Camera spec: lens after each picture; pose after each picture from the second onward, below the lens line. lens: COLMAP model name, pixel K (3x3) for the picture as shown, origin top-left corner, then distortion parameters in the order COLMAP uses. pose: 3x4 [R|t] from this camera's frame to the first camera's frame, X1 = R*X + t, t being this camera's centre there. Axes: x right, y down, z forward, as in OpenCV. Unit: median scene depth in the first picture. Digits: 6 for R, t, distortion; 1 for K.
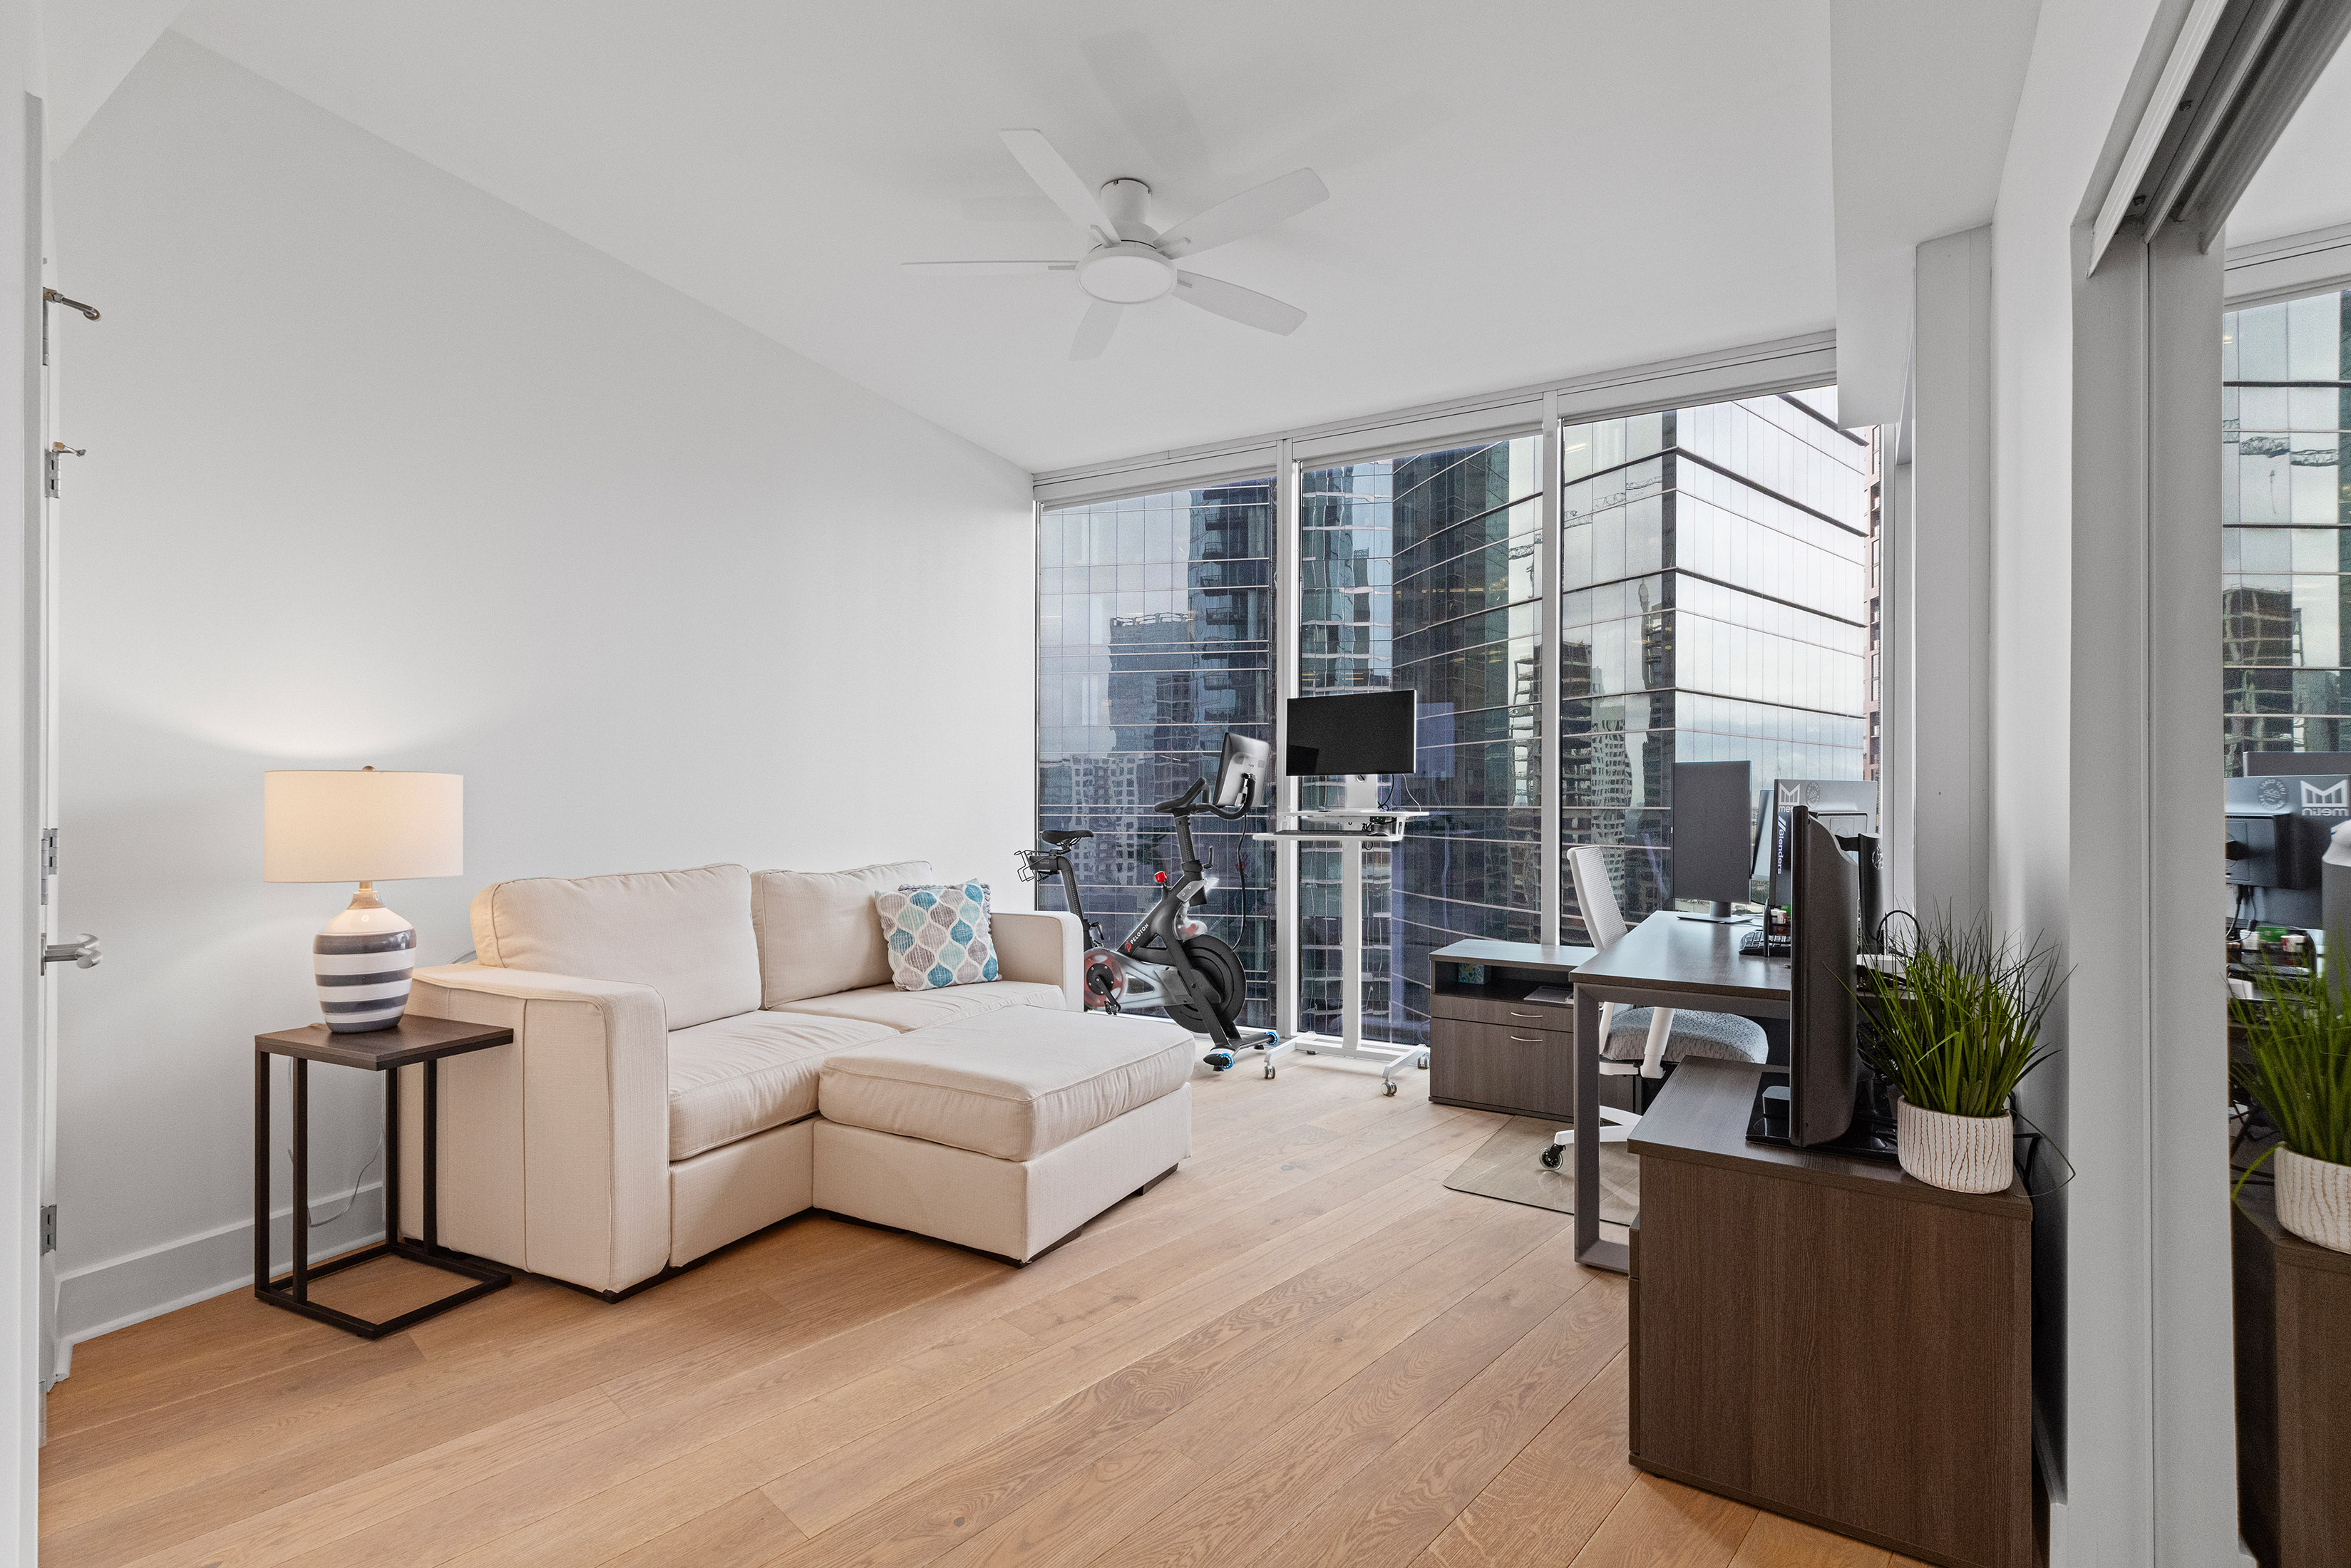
lens RADIAL K [[1058.7, 0, 1184.4], [0, 1058.7, 798.6], [0, 0, 1]] dist [0.003523, 0.000096]
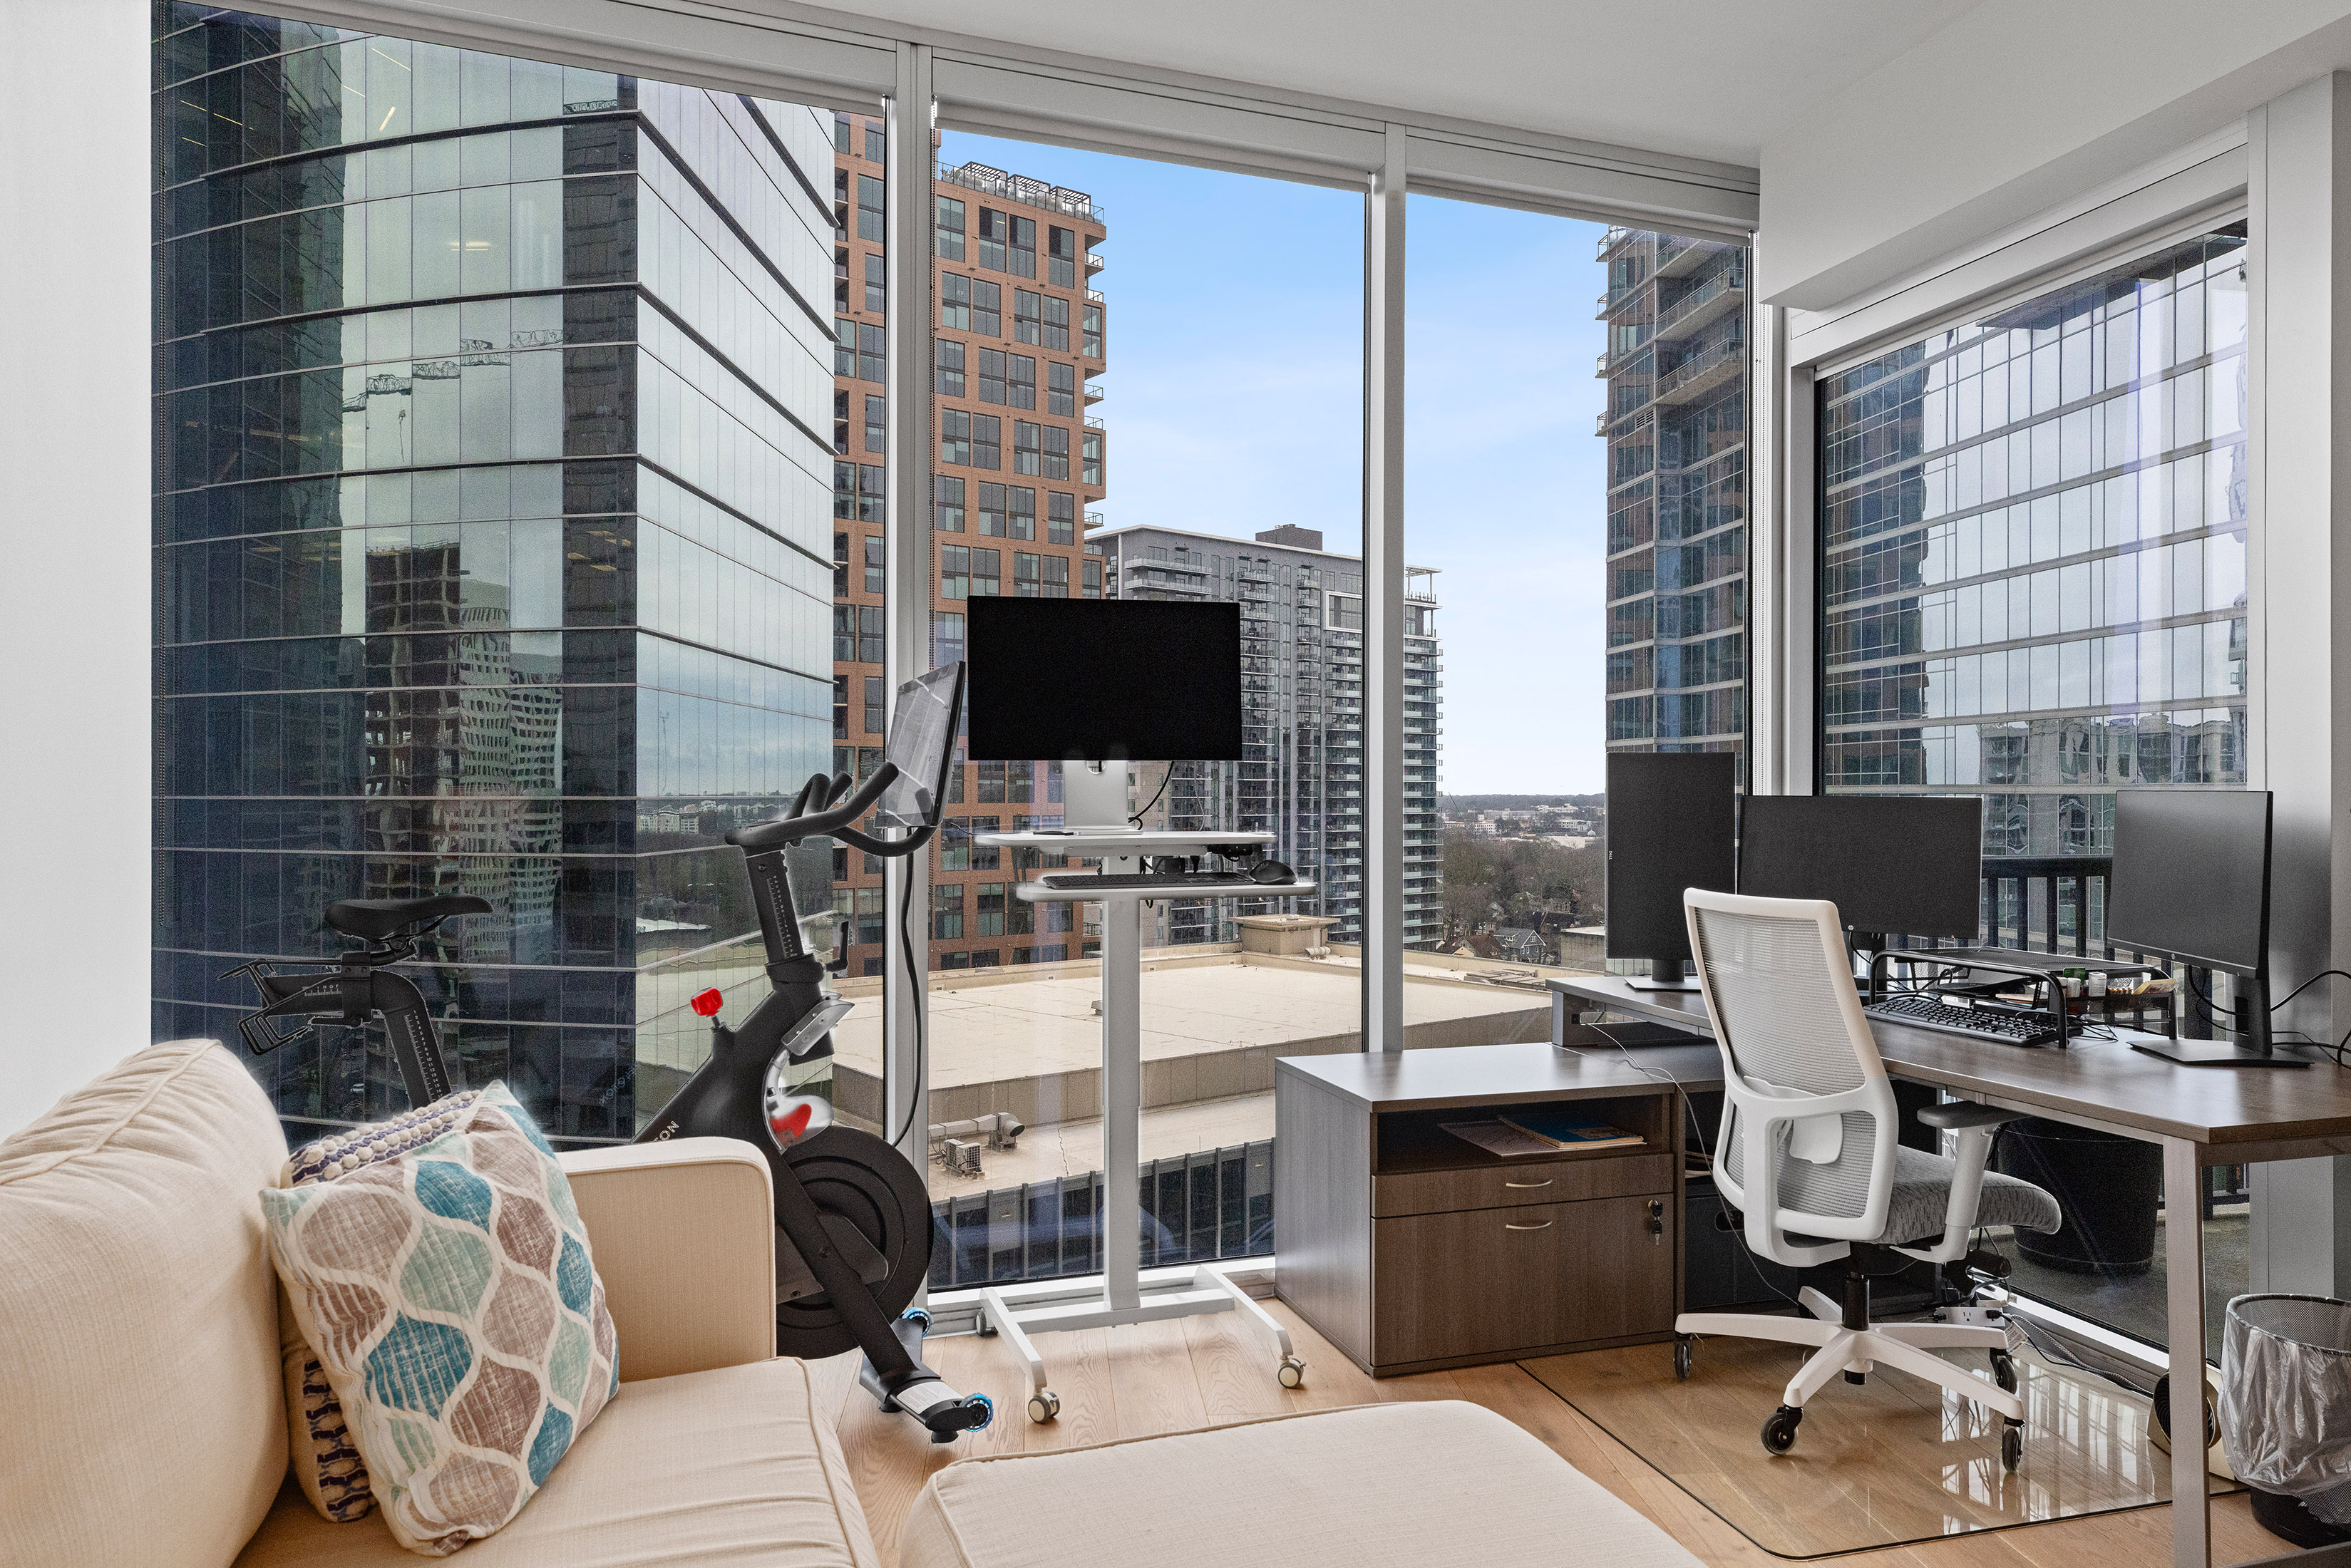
lens RADIAL K [[1519.0, 0, 1175.5], [0, 1519.0, 784.0], [0, 0, 1]] dist [0.002205, 0.002593]
pose [[0.663940, -0.000543, 0.747786, -0.380281], [0.000139, 1.000000, 0.000603, -0.013214], [-0.747786, -0.000296, 0.663940, 0.524980]]
